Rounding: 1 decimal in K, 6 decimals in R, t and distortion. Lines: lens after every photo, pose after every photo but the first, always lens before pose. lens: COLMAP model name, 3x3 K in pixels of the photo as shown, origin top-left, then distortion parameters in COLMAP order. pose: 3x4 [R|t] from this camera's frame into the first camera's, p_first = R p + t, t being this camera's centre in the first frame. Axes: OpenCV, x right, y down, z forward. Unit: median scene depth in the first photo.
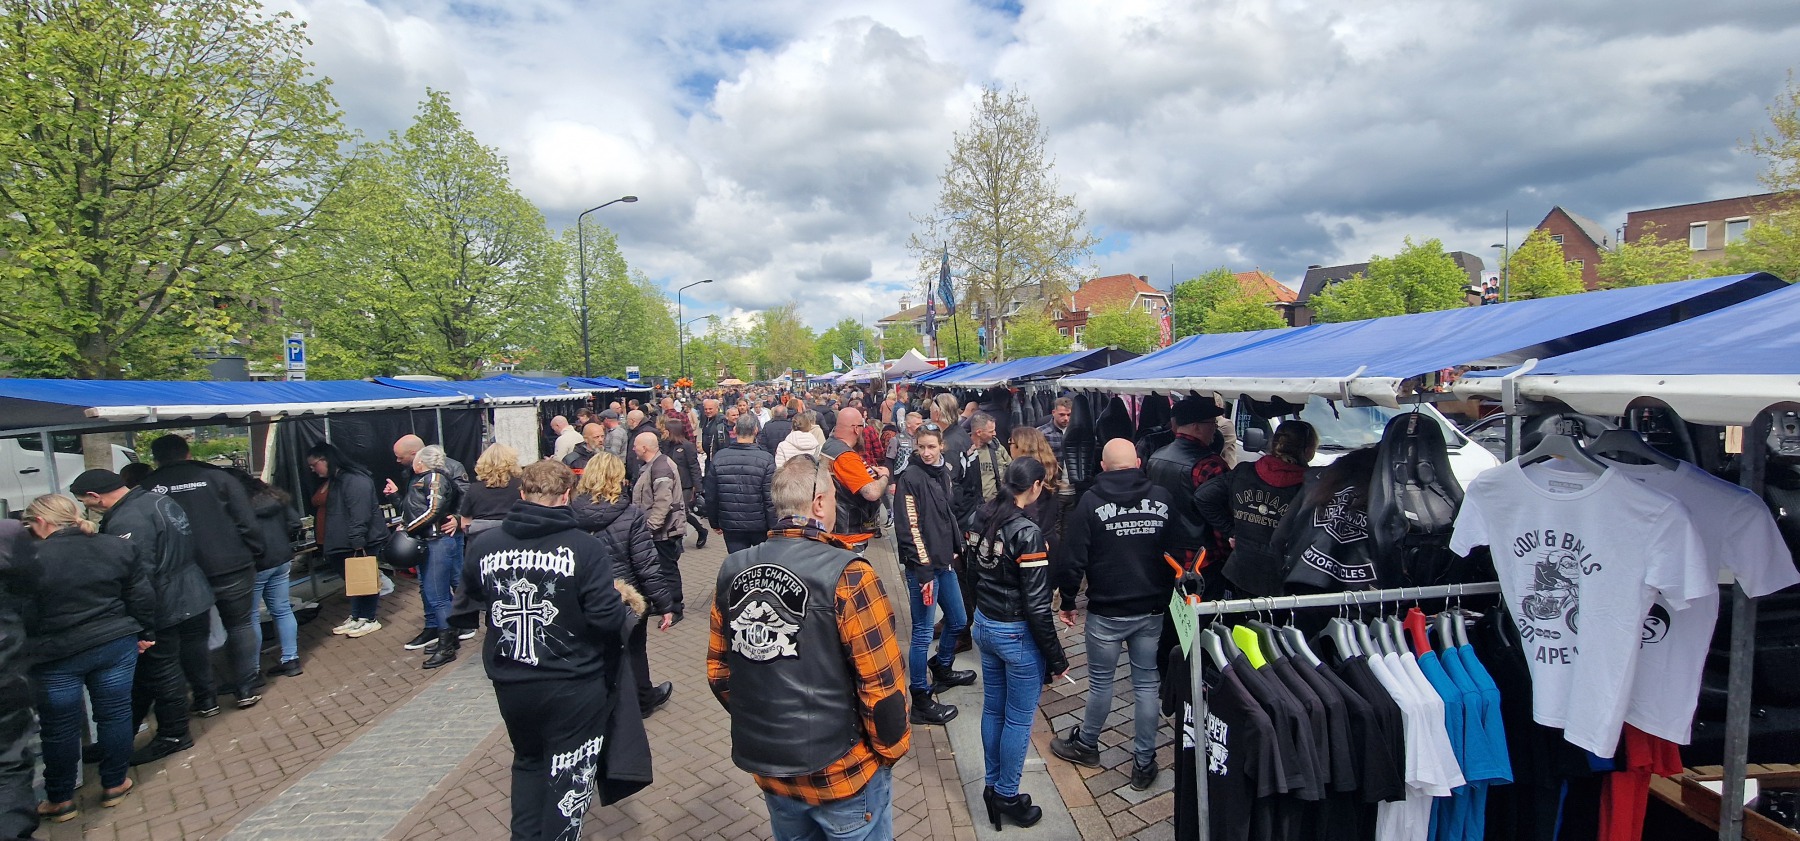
lens RADIAL K [[740.3, 0, 903.2], [0, 740.3, 436.0], [0, 0, 1]] dist [0.000823, -0.003236]
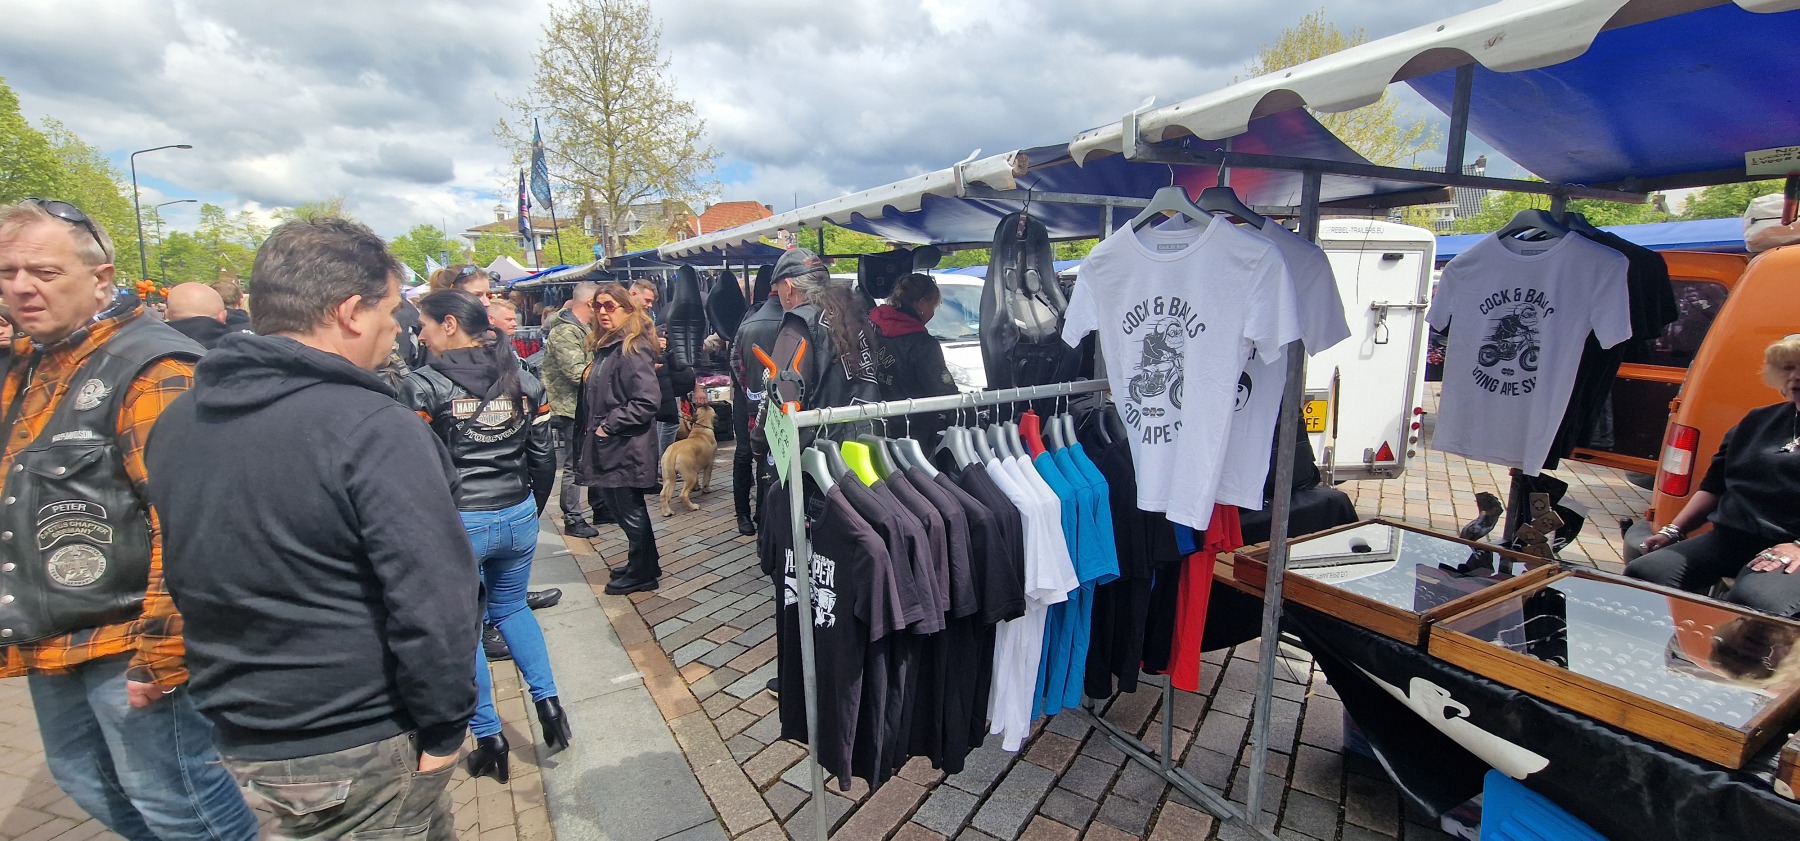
lens RADIAL K [[740.3, 0, 903.2], [0, 740.3, 436.0], [0, 0, 1]] dist [0.000823, -0.003236]
pose [[0.884185, -0.050138, 0.464439, 0.143190], [0.007593, 0.995635, 0.093027, 0.181143], [-0.467075, -0.078726, 0.880706, 0.285399]]
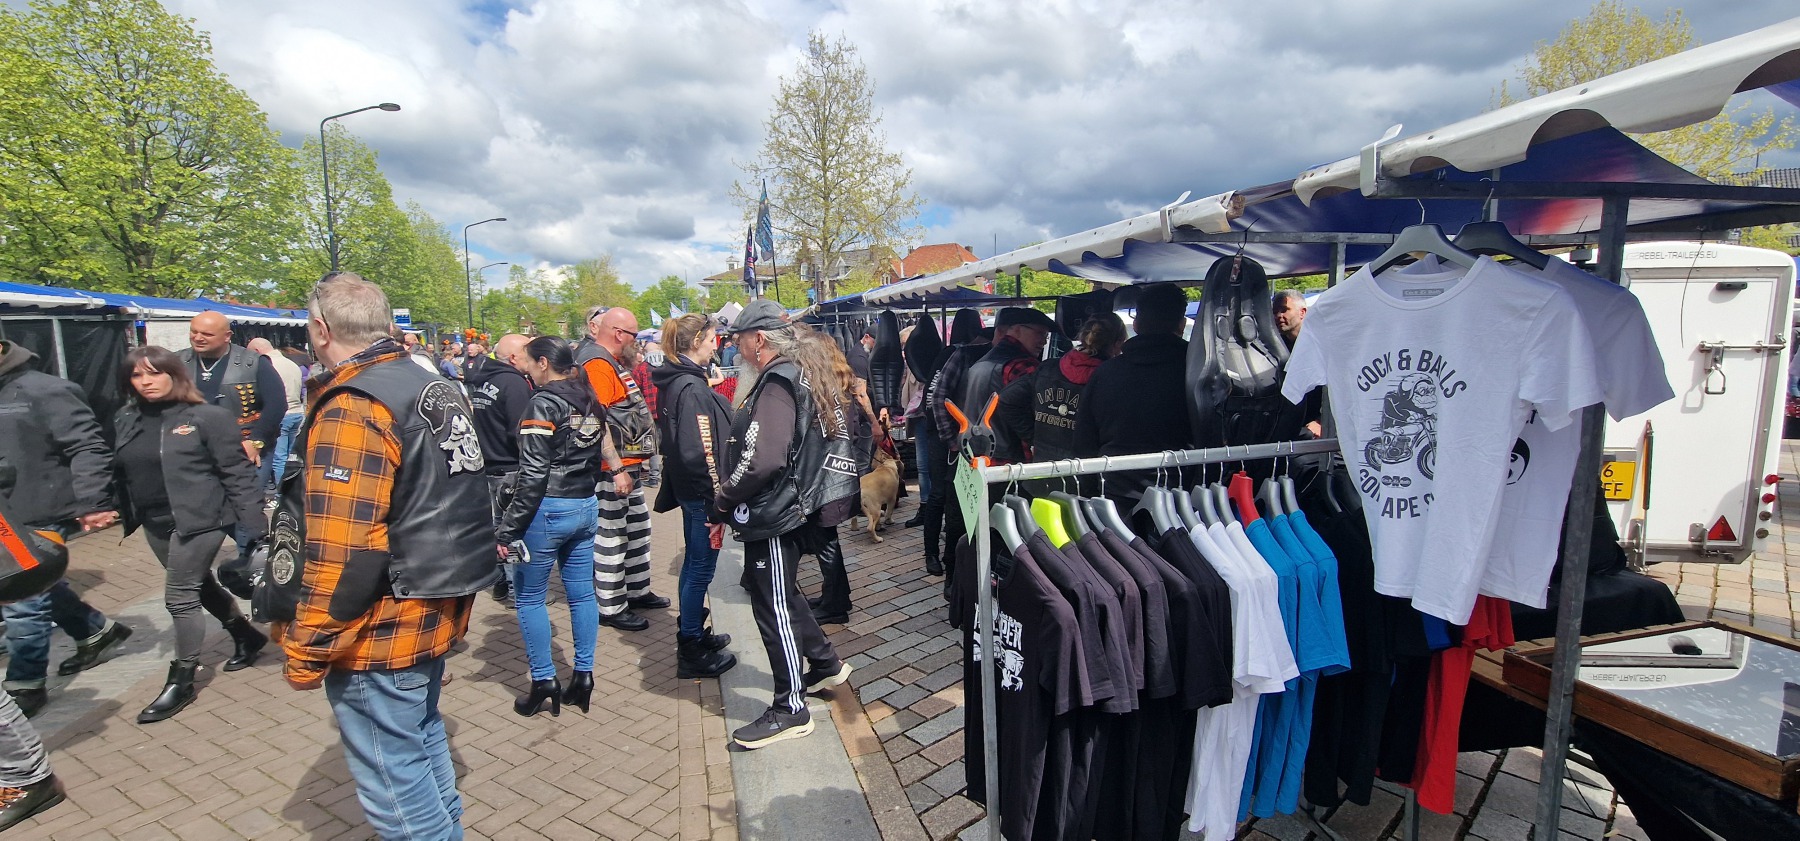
lens RADIAL K [[740.3, 0, 903.2], [0, 740.3, 436.0], [0, 0, 1]] dist [0.000823, -0.003236]
pose [[0.974403, -0.001614, 0.224803, 0.149677], [-0.008299, 0.999034, 0.043143, 0.163322], [-0.224655, -0.043904, 0.973449, 0.297031]]
